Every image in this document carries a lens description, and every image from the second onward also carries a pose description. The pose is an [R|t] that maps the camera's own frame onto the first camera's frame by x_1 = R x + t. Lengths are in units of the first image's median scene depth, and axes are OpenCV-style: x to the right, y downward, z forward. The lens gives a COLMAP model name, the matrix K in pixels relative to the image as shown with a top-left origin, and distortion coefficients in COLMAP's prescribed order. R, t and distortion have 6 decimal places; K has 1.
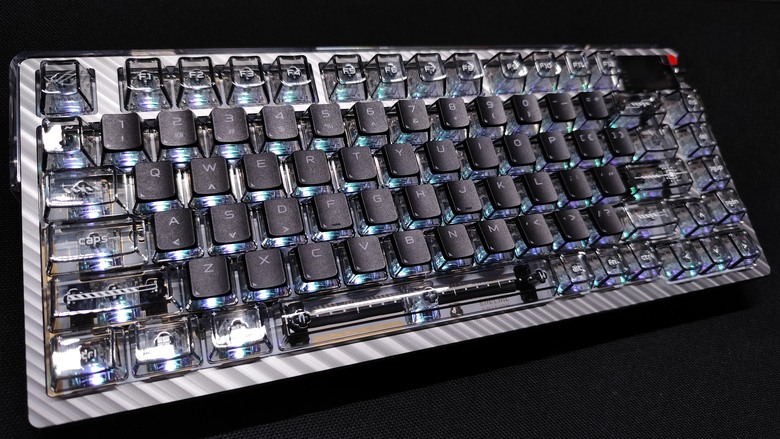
lens RADIAL K [[569.5, 0, 390.0], [0, 569.5, 219.5], [0, 0, 1]] dist [-0.011018, -0.009930]
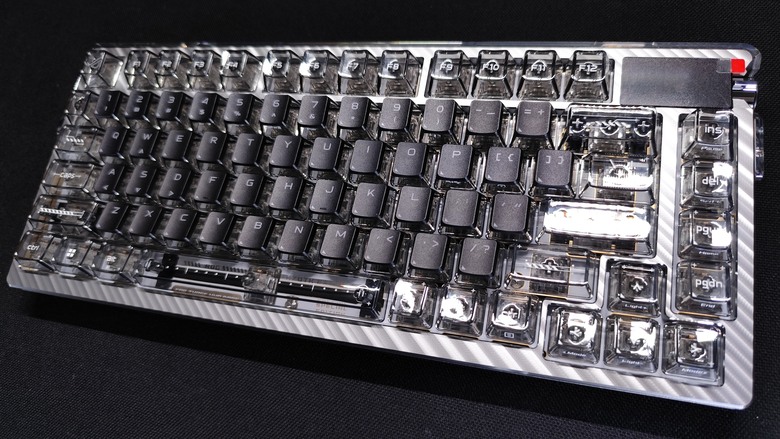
lens RADIAL K [[558.5, 0, 403.9], [0, 558.5, 237.3], [0, 0, 1]] dist [-0.027275, -0.003247]
pose [[0.778159, 0.215932, -0.589781, 0.283185], [-0.188262, 0.976056, 0.108962, -0.034915], [0.599188, 0.026244, 0.800178, 0.104252]]
